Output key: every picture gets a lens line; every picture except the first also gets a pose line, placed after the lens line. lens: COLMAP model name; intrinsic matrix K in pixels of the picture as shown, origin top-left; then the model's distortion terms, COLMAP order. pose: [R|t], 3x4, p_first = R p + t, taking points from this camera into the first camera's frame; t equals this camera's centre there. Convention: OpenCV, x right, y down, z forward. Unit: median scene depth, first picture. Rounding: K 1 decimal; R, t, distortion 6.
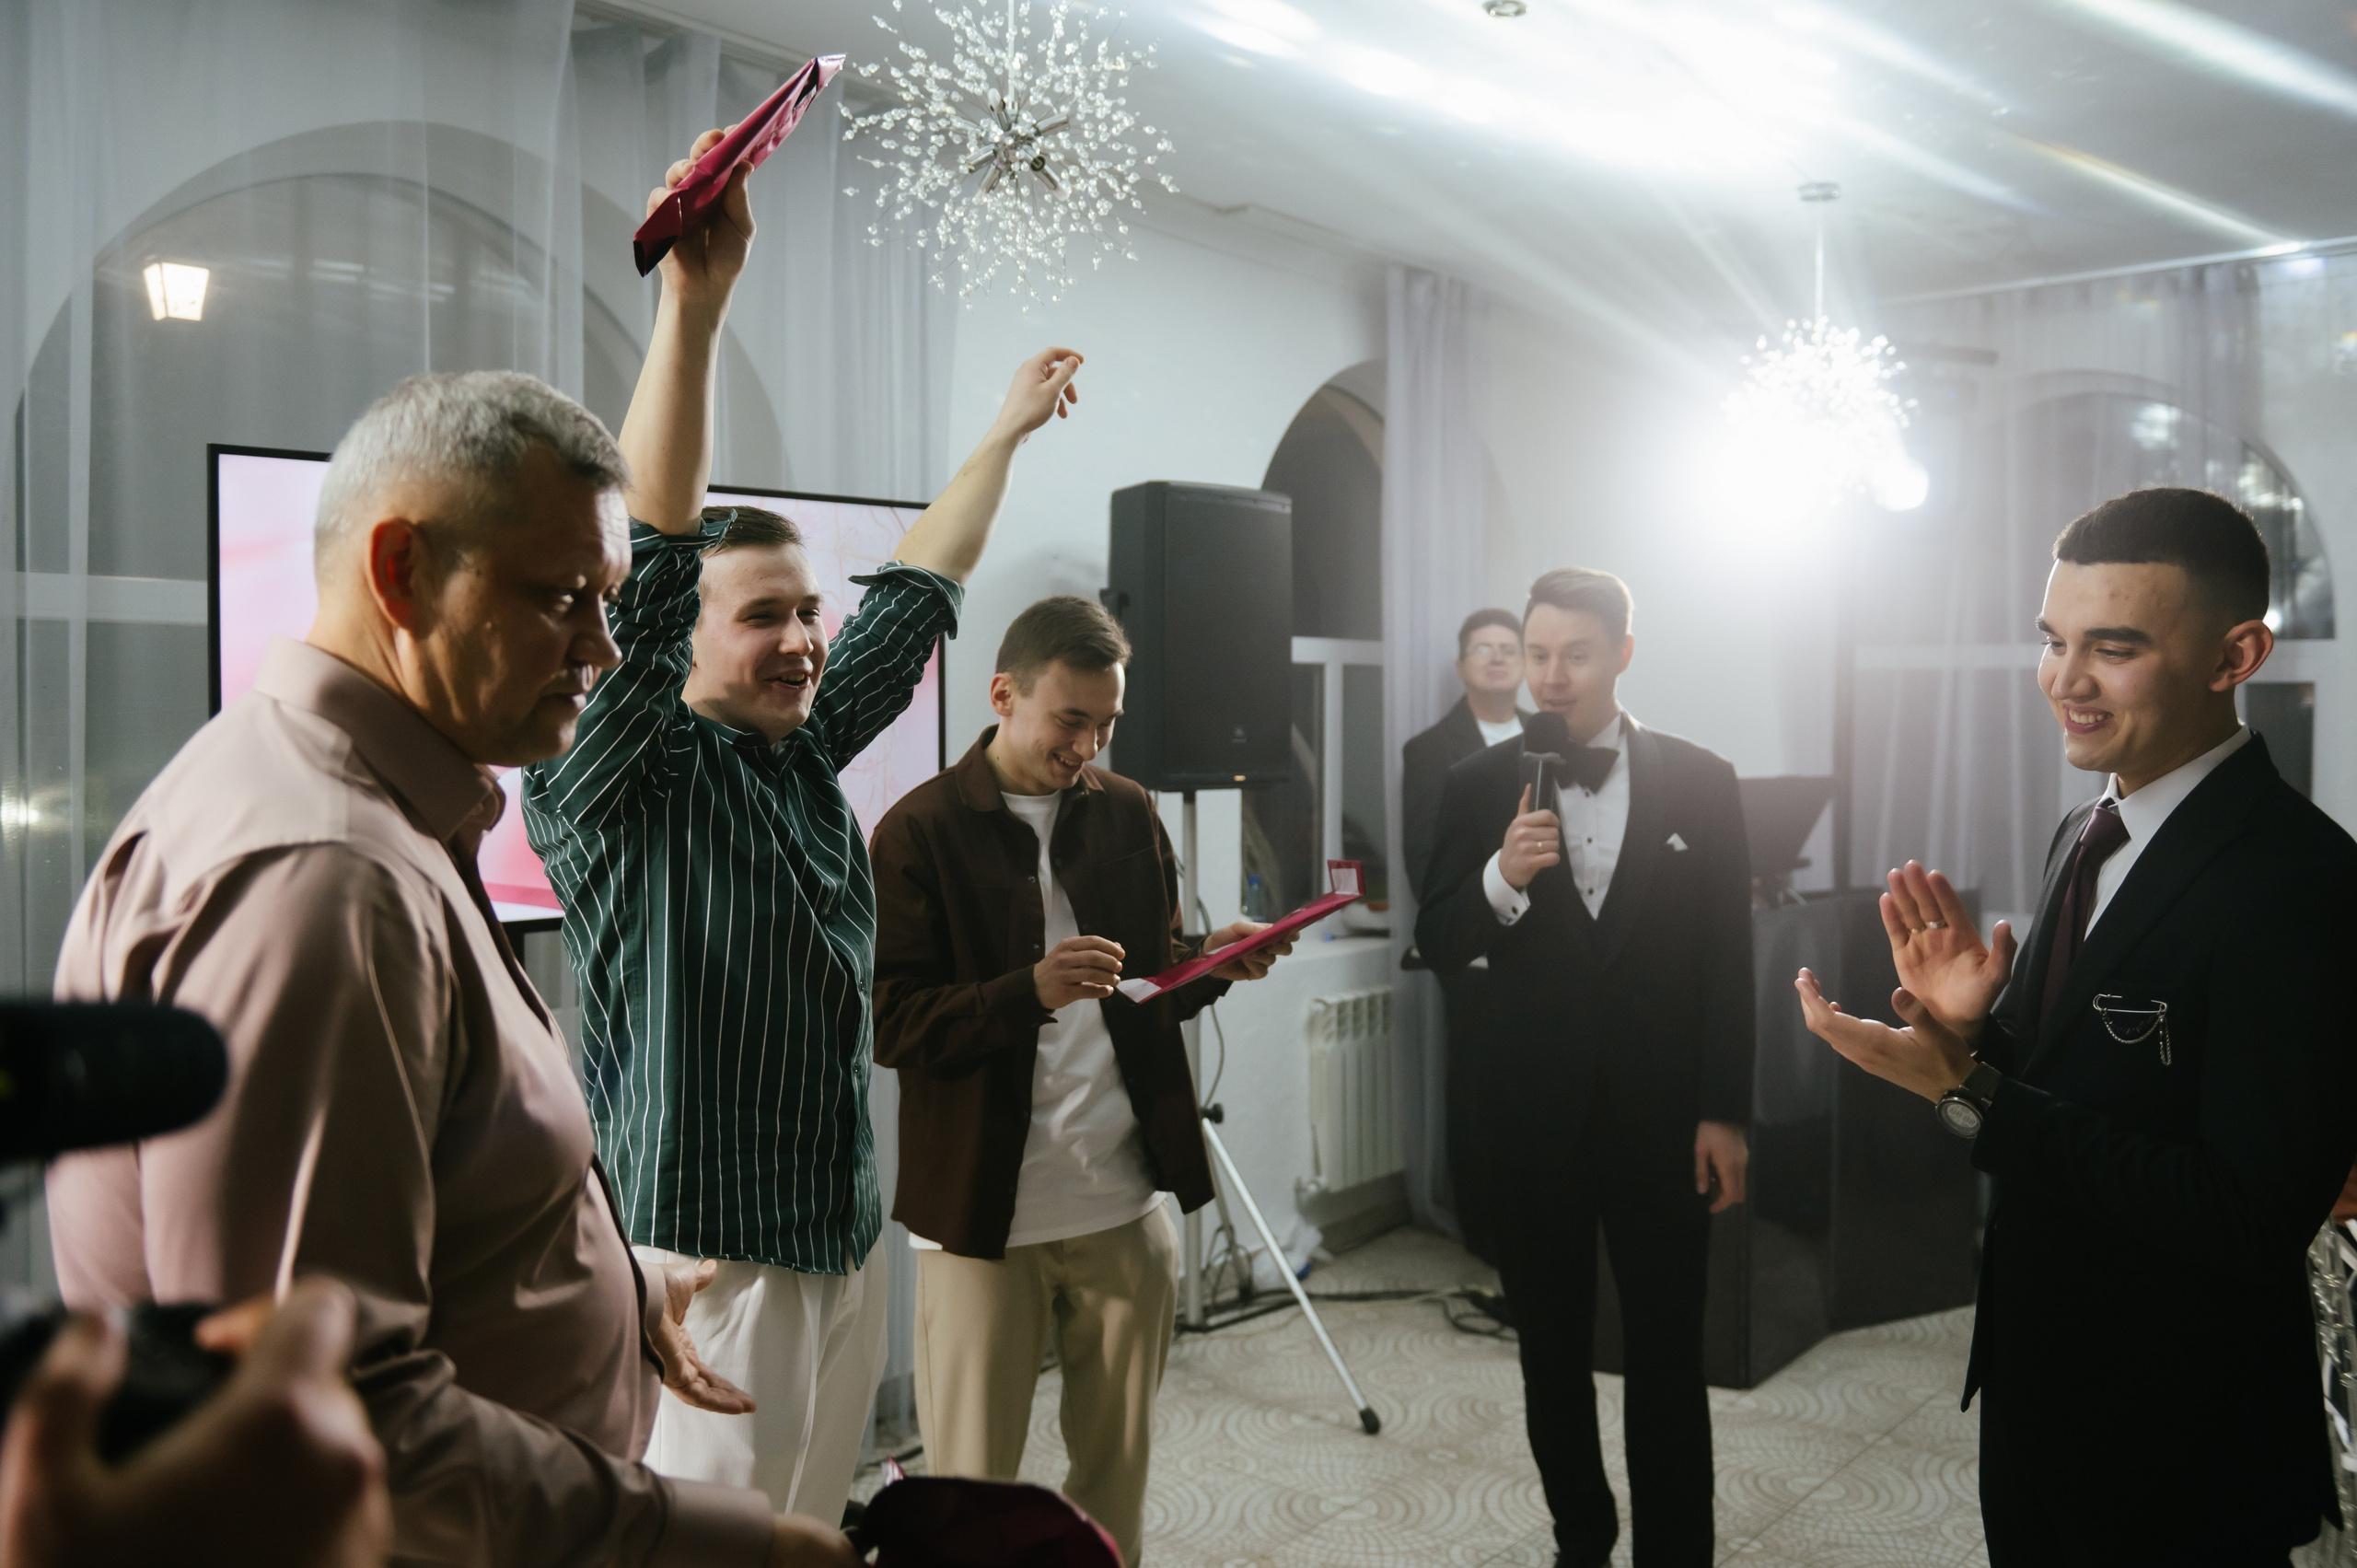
lens RADIAL K [[1910.4, 0, 1155.3], [0, 1910.4, 773.3], [0, 0, 1]] dist [0.007155, -0.014792]
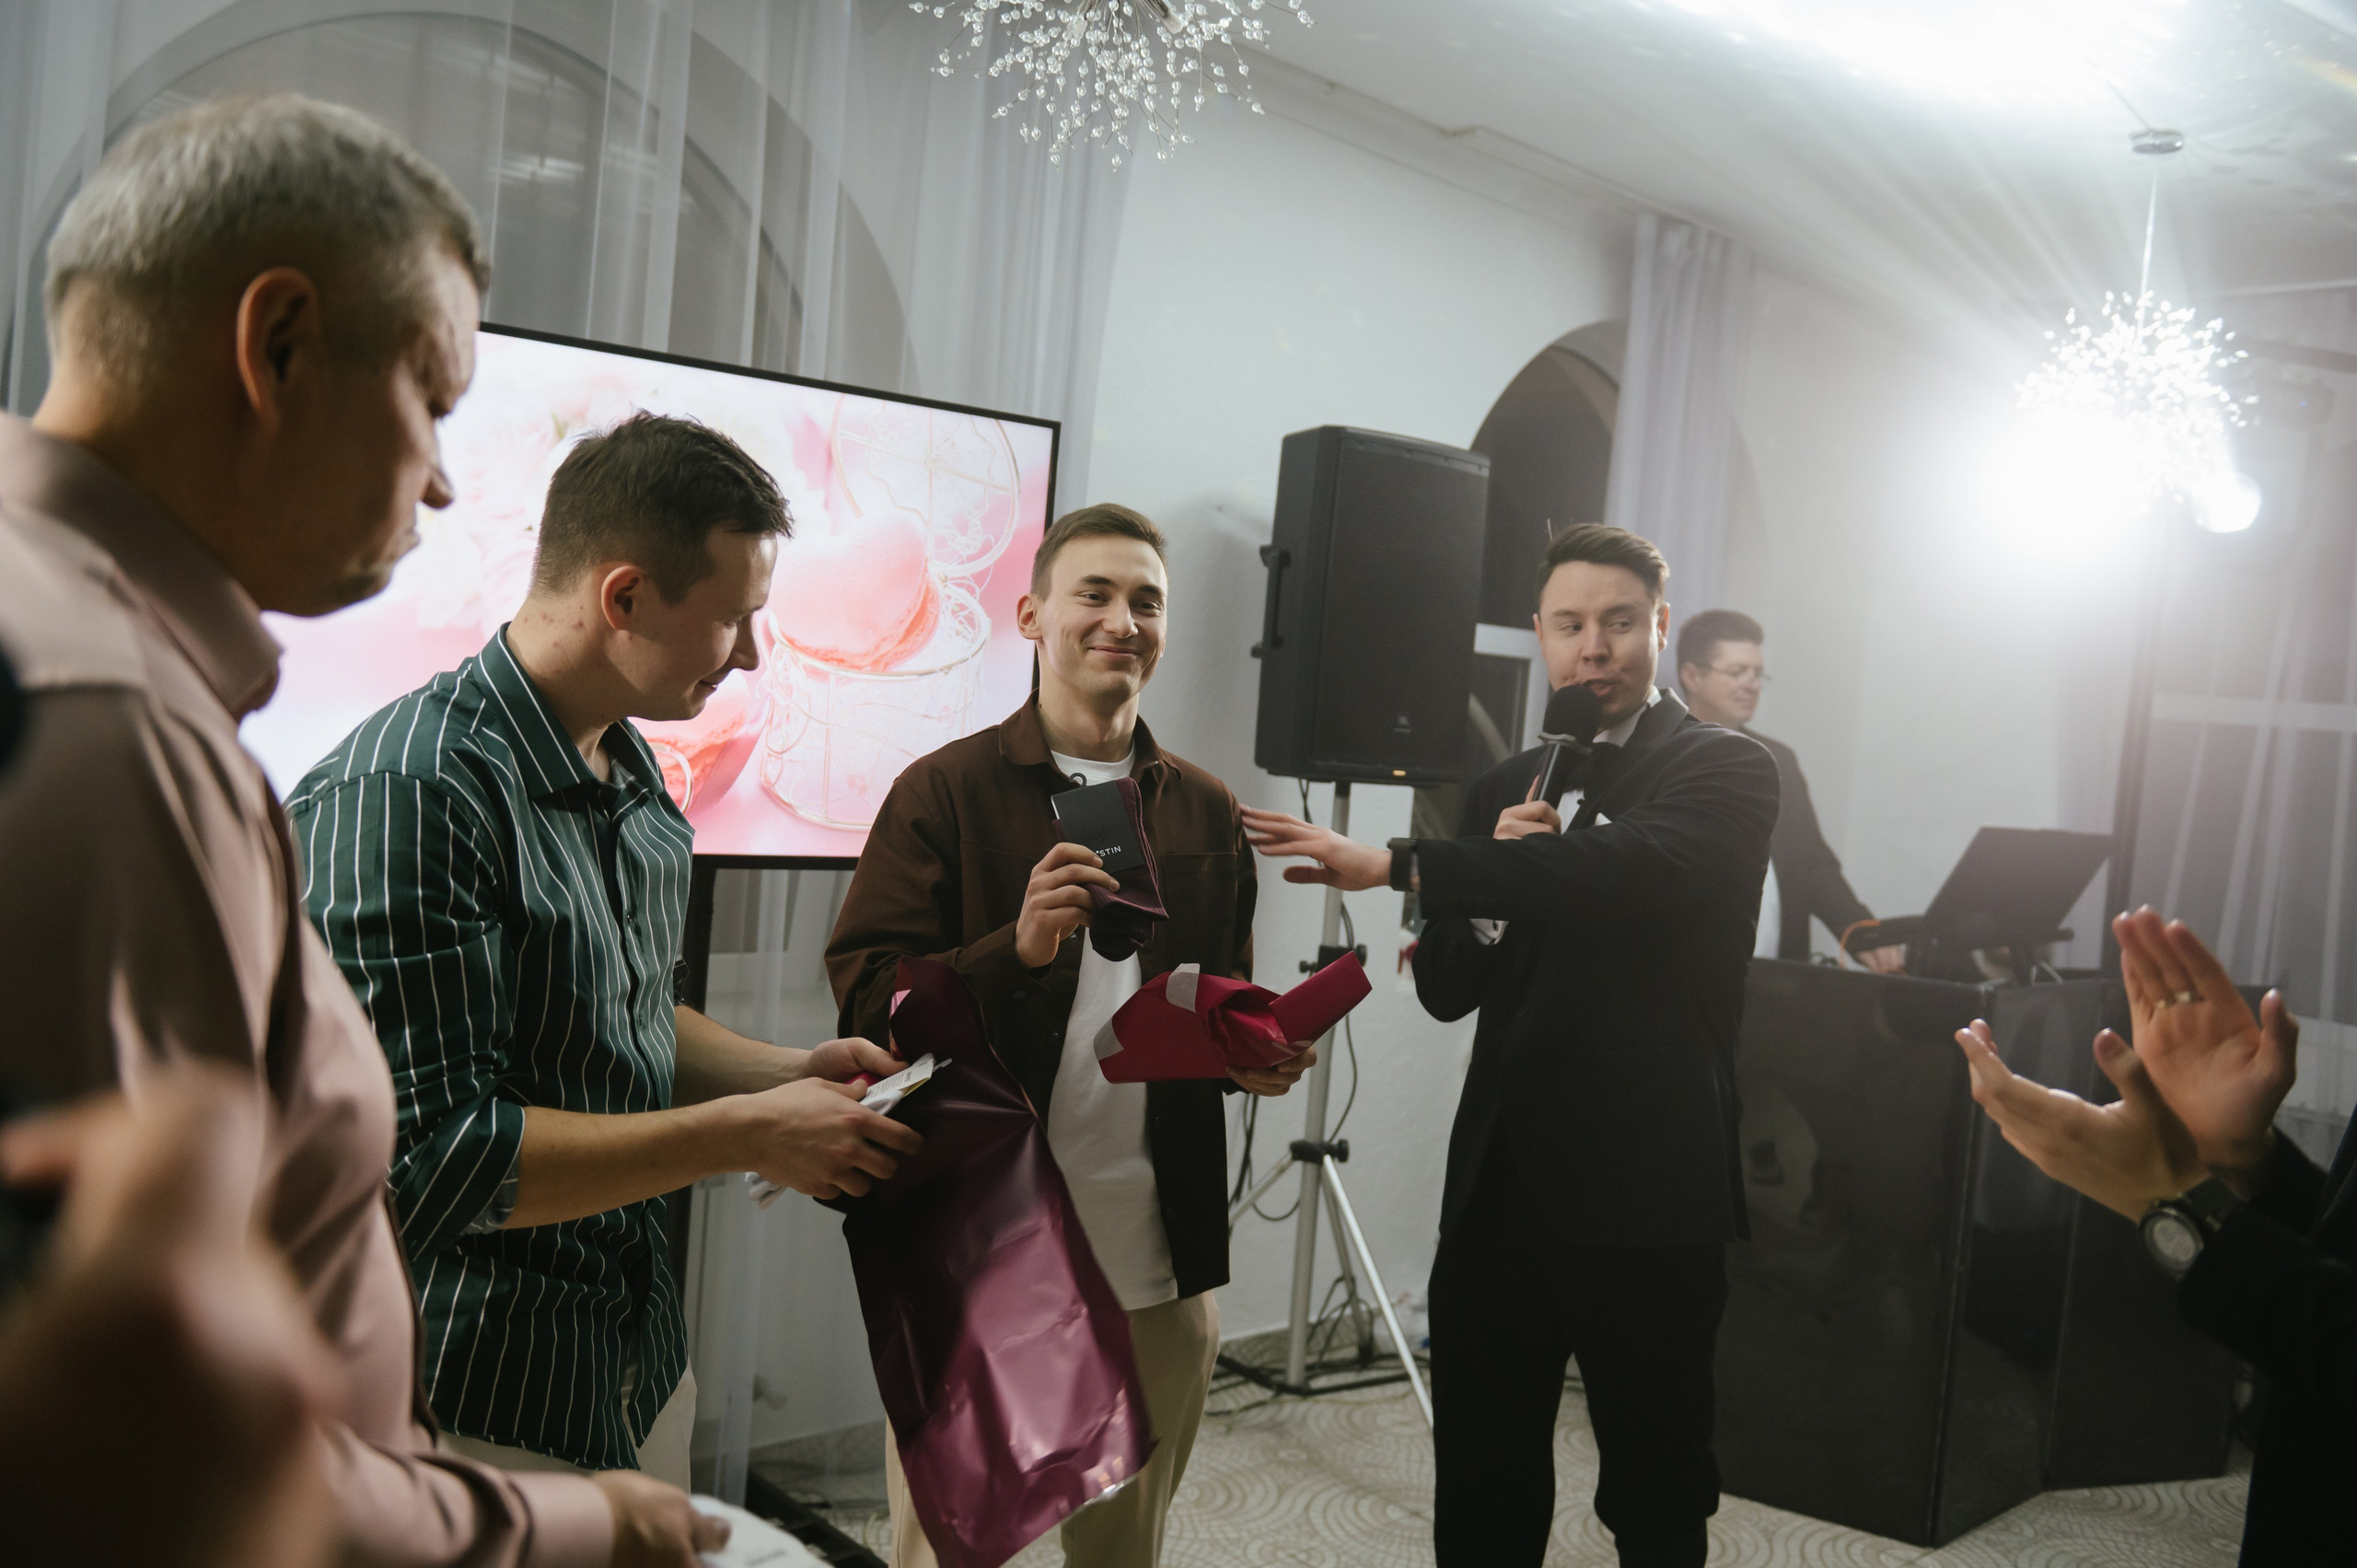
lens RADIAL K [[1910.4, 0, 1194.9], [0, 1910.4, 787.0], [0, 0, 1]] dist [0.007155, -0.014792]
pose [[0.989303, 0.090296, -0.114570, 0.050351], [-0.089547, 0.995914, 0.011673, 0.006870], [0.115156, -0.001289, 0.993347, 0.116312]]
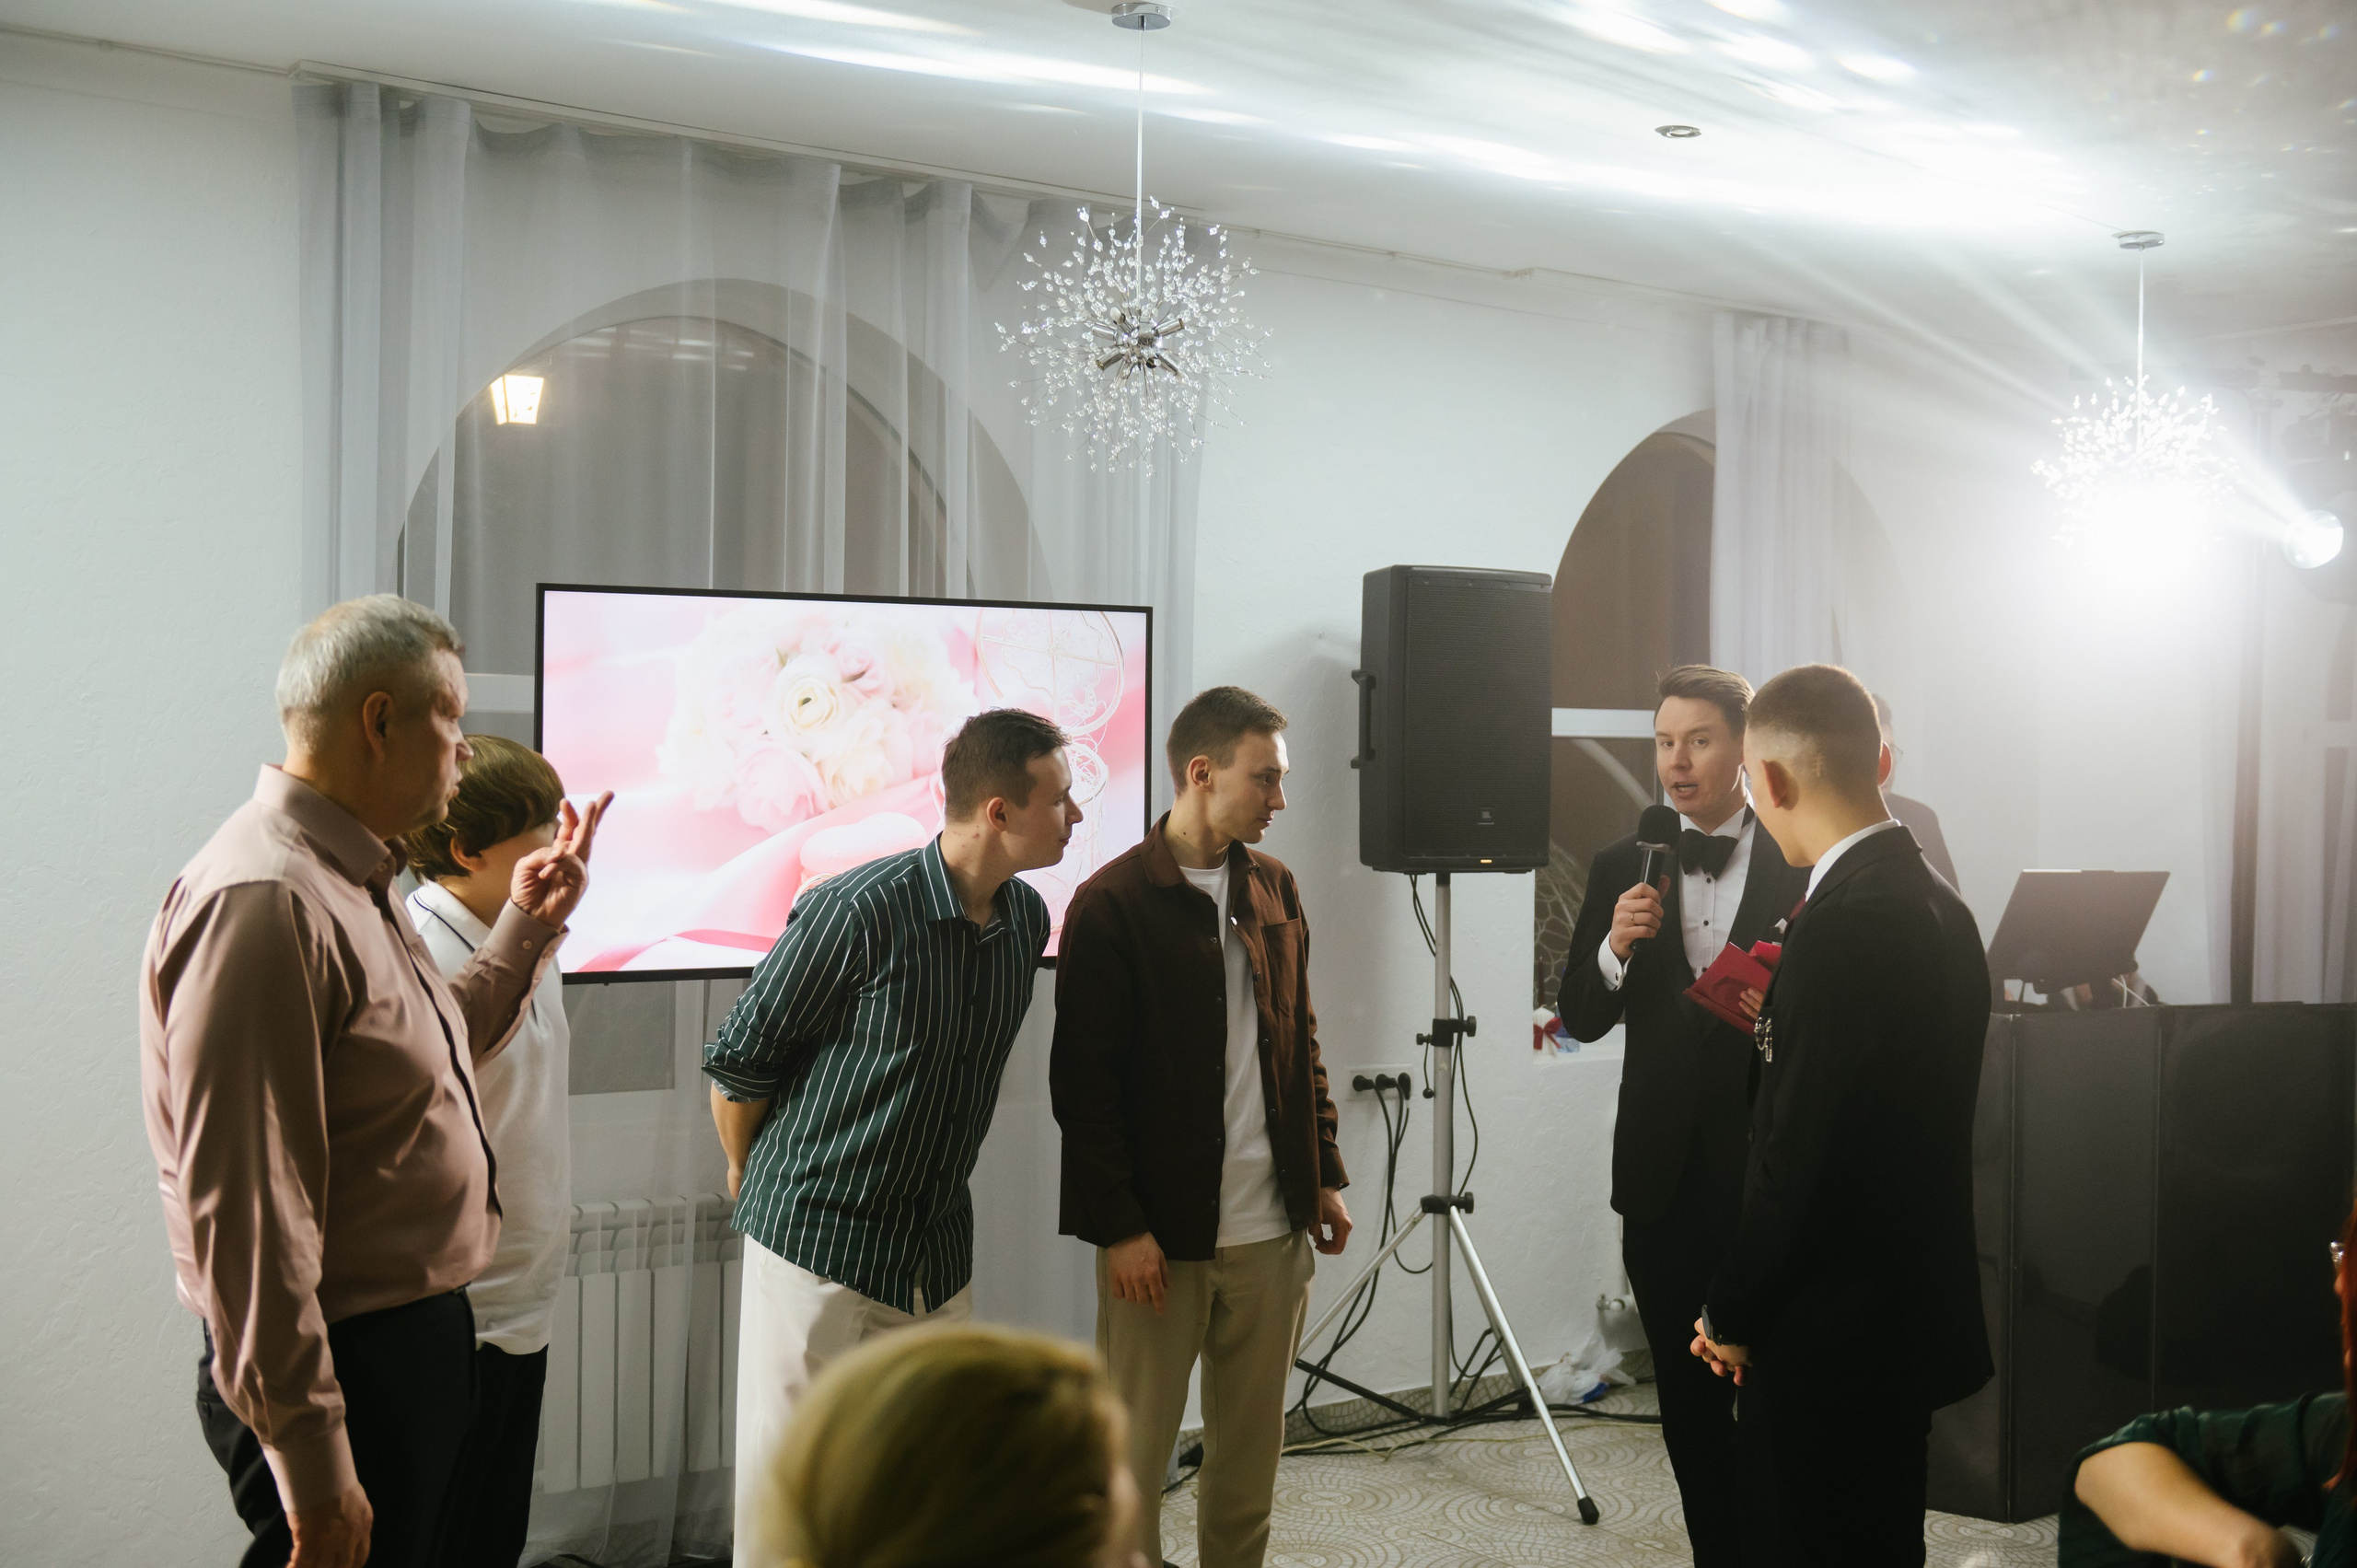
lens RADIAL K [[2951.9, 0, 1182.8], [0, 2951.9, 781.3], [0, 0, 1]] dist [0.078371, 0.000000]
pose [[0.969497, 0.012112, -0.244805, 0.256204], [-0.018062, 0.999593, -0.022073, -0.001958], [0.244438, 0.025822, 0.969321, -0.507380]]
